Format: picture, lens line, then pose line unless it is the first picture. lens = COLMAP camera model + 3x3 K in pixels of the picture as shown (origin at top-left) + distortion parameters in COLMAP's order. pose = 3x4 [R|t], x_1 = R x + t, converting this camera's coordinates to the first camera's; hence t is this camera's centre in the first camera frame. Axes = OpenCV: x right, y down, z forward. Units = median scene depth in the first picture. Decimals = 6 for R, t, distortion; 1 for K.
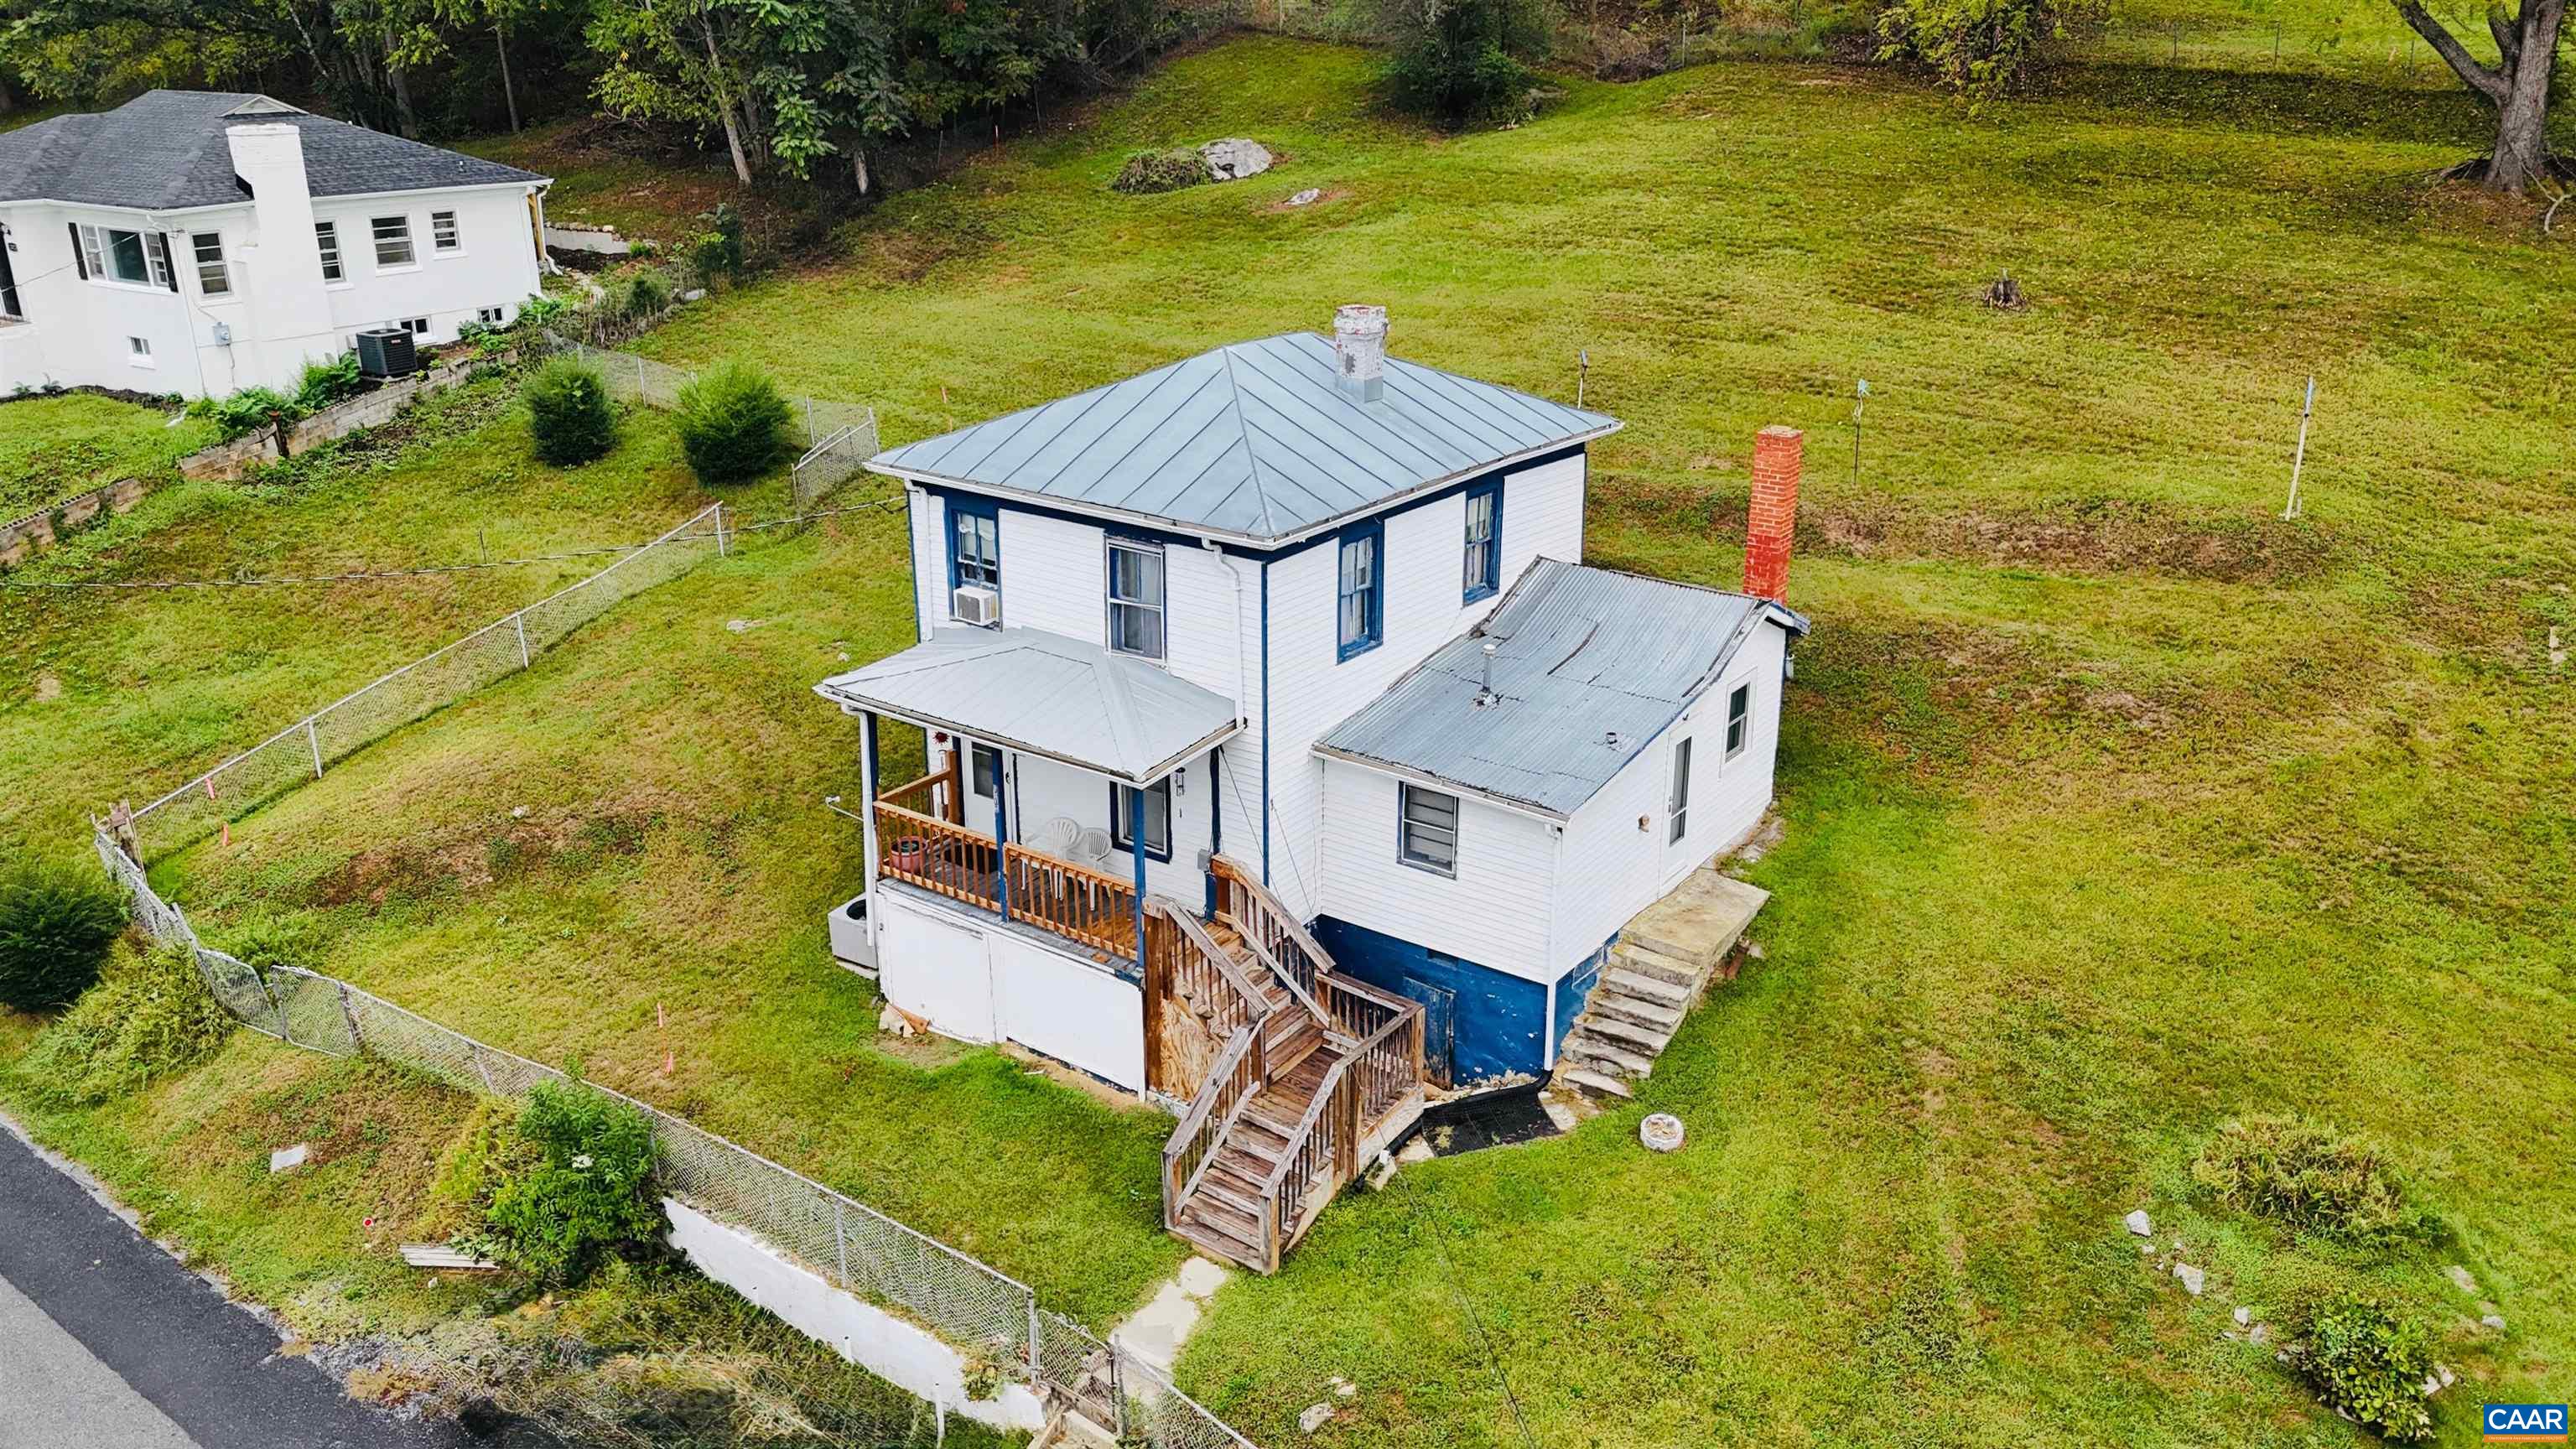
lens RADIAL K [[1891.6, 0, 1303.9], [0, 1891.6, 723.5], [0, 0, 1]] dist [0.065146, -0.060917]
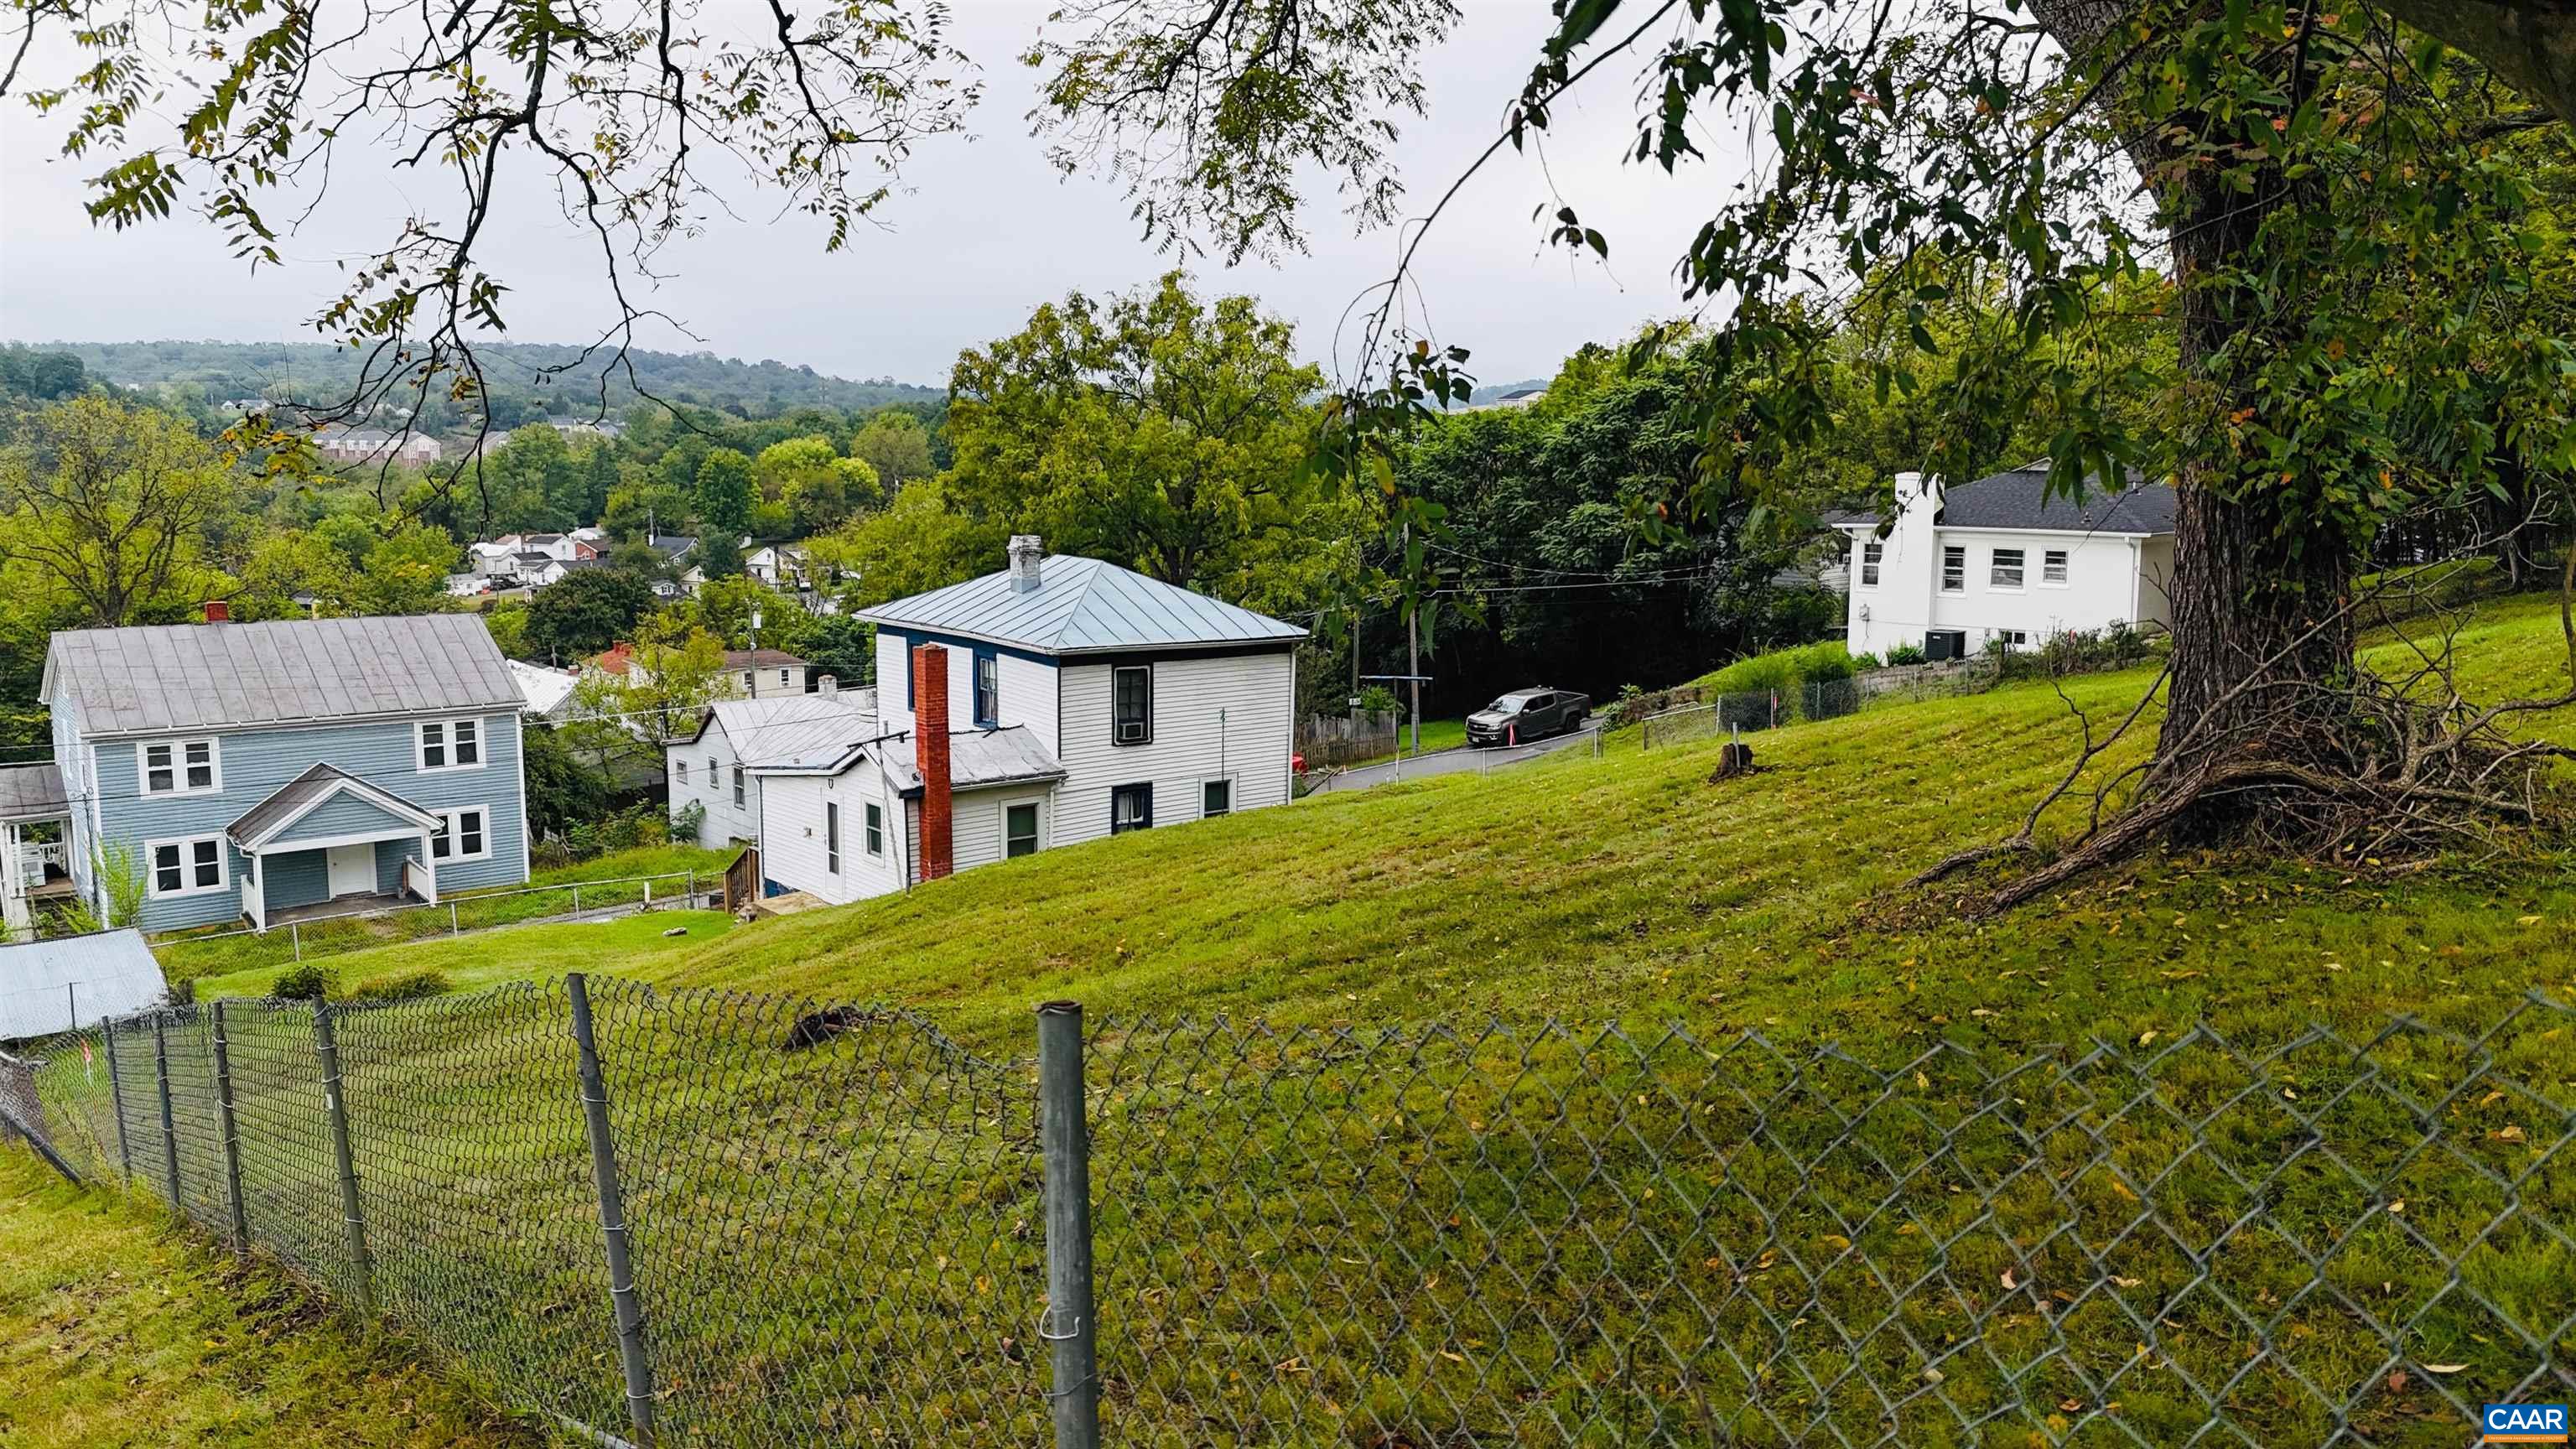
lens RADIAL K [[1891.6, 0, 1295.7], [0, 1891.6, 727.6], [0, 0, 1]] dist [0.065146, -0.060917]
pose [[-0.265439, 0.140961, -0.953767, 1.331378], [-0.340421, 0.911834, 0.229505, -0.450980], [0.902028, 0.385602, -0.194051, 1.372851]]
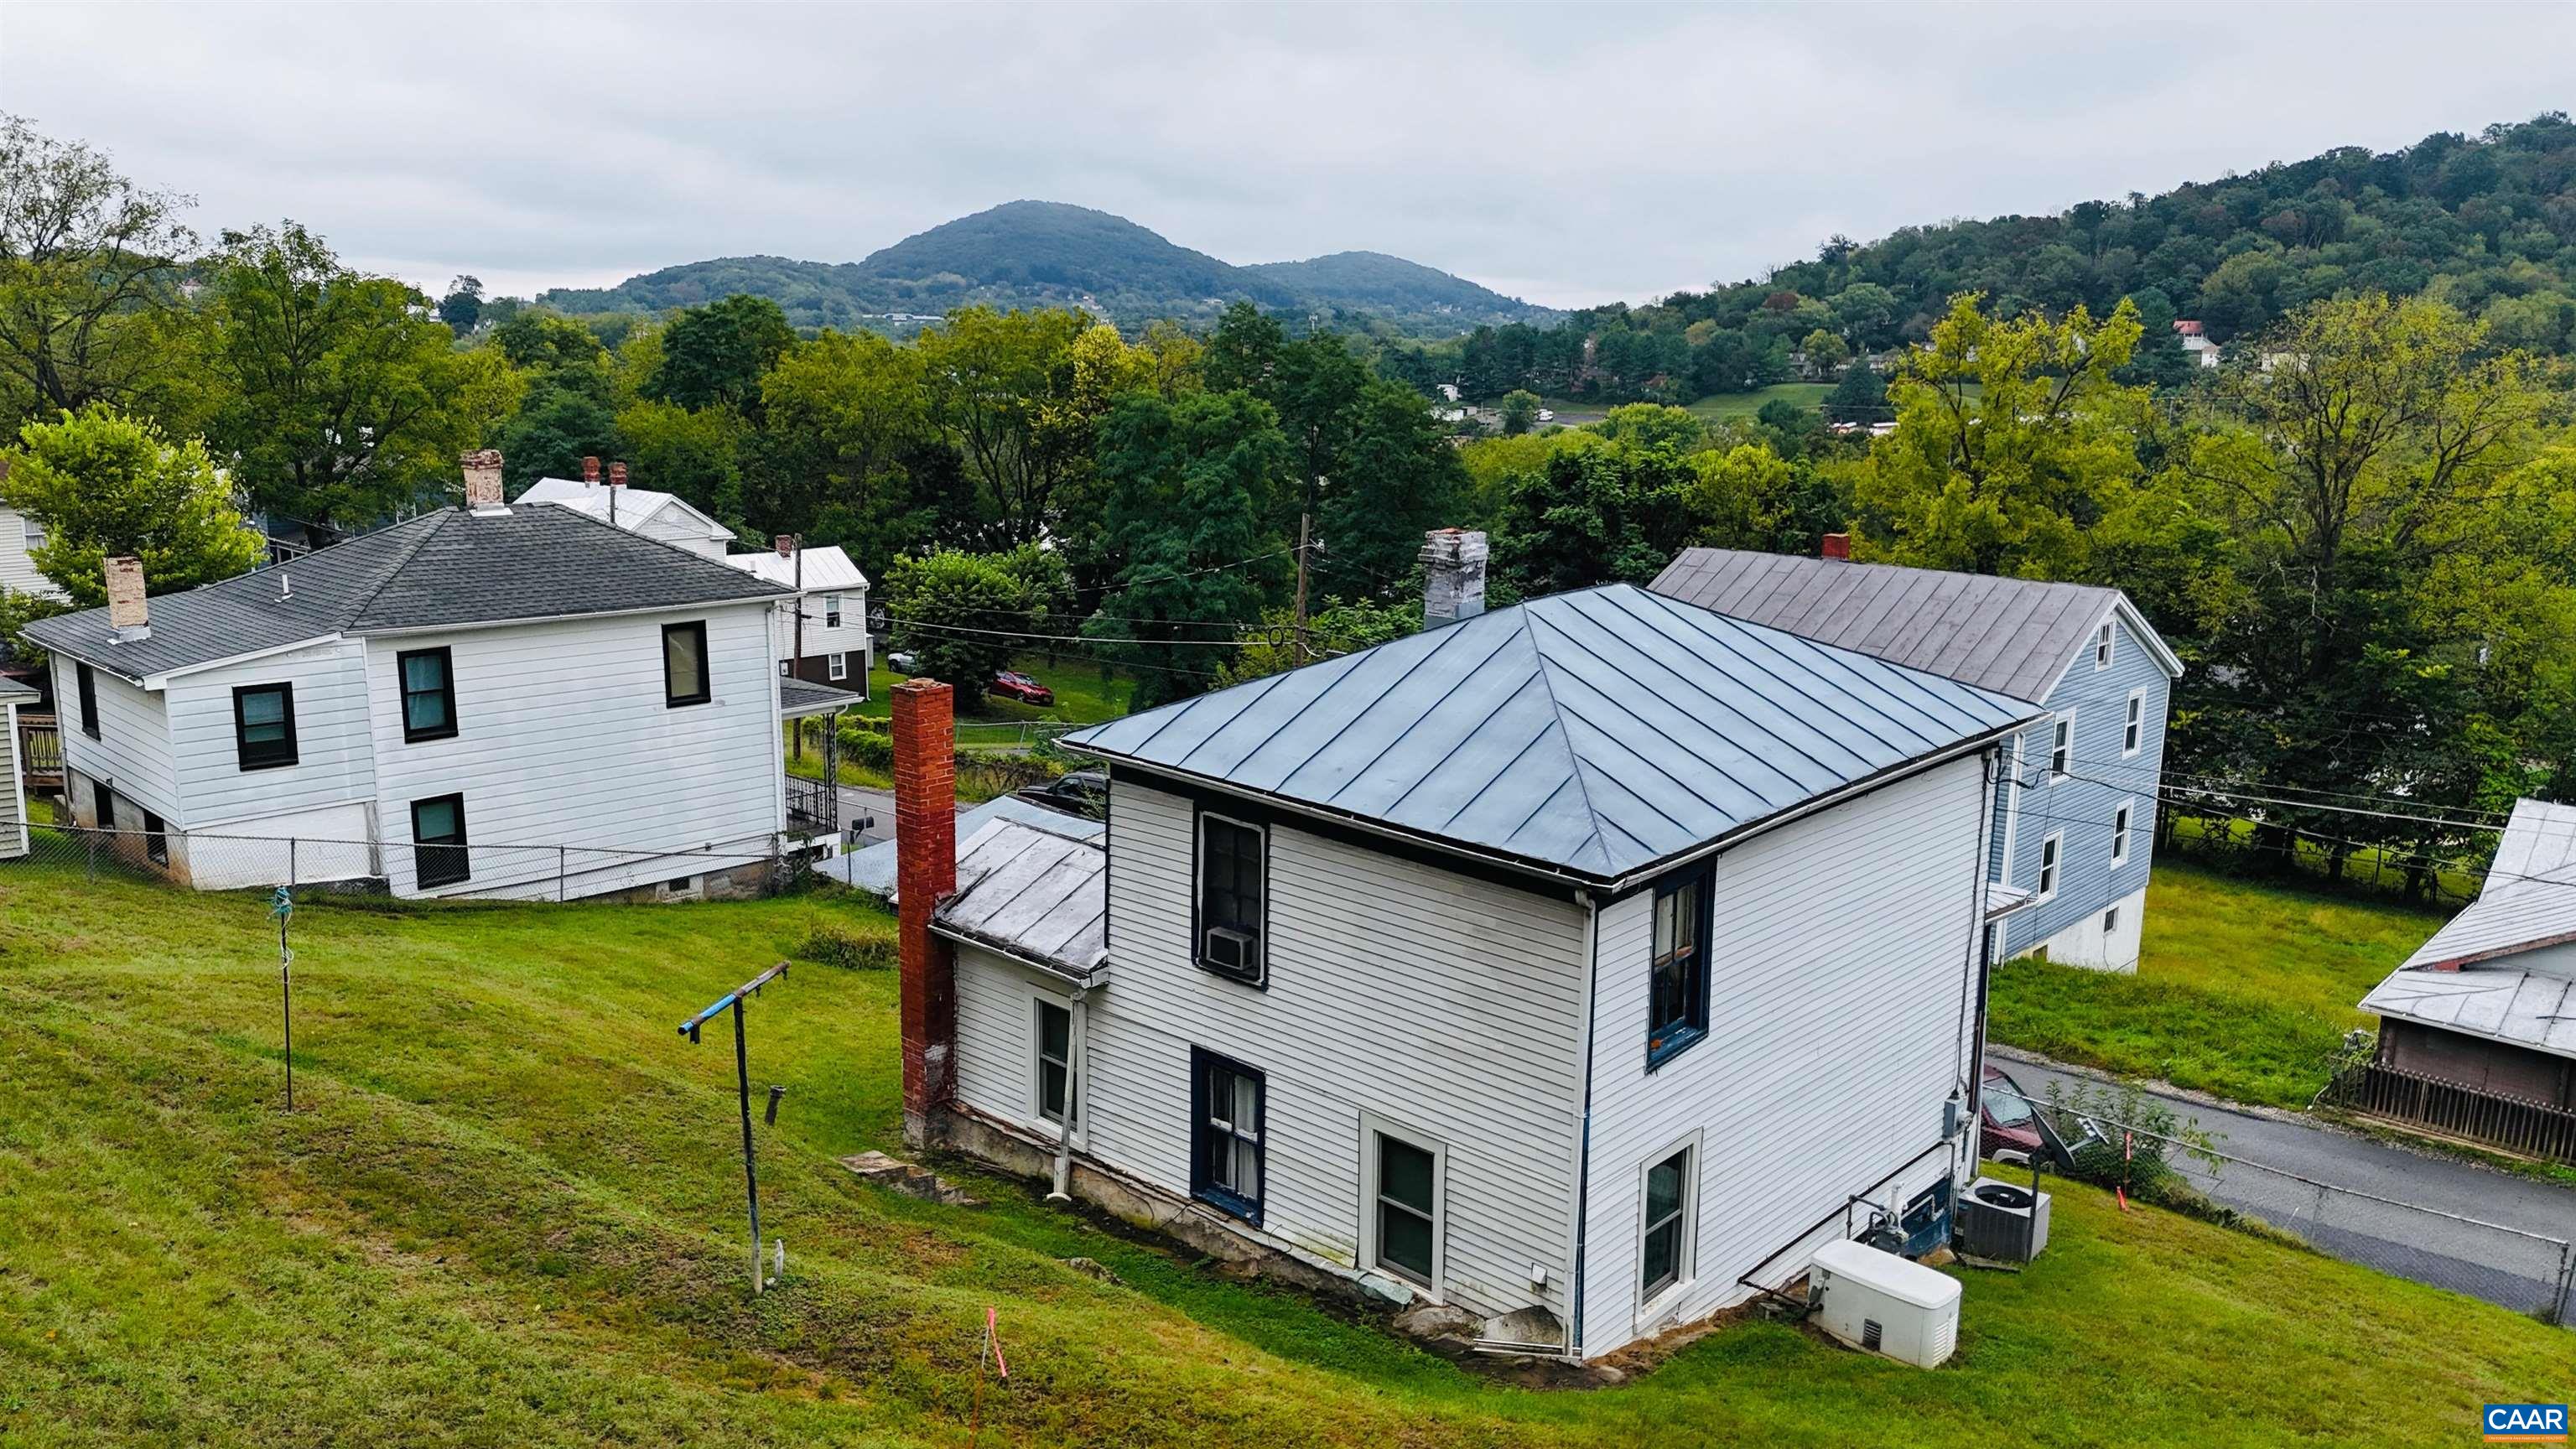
lens RADIAL K [[1891.6, 0, 1296.2], [0, 1891.6, 716.5], [0, 0, 1]] dist [0.065146, -0.060917]
pose [[-0.992704, -0.038733, 0.114183, 0.000995], [0.027542, 0.849116, 0.527488, -0.506162], [-0.117386, 0.526784, -0.841854, 1.503338]]
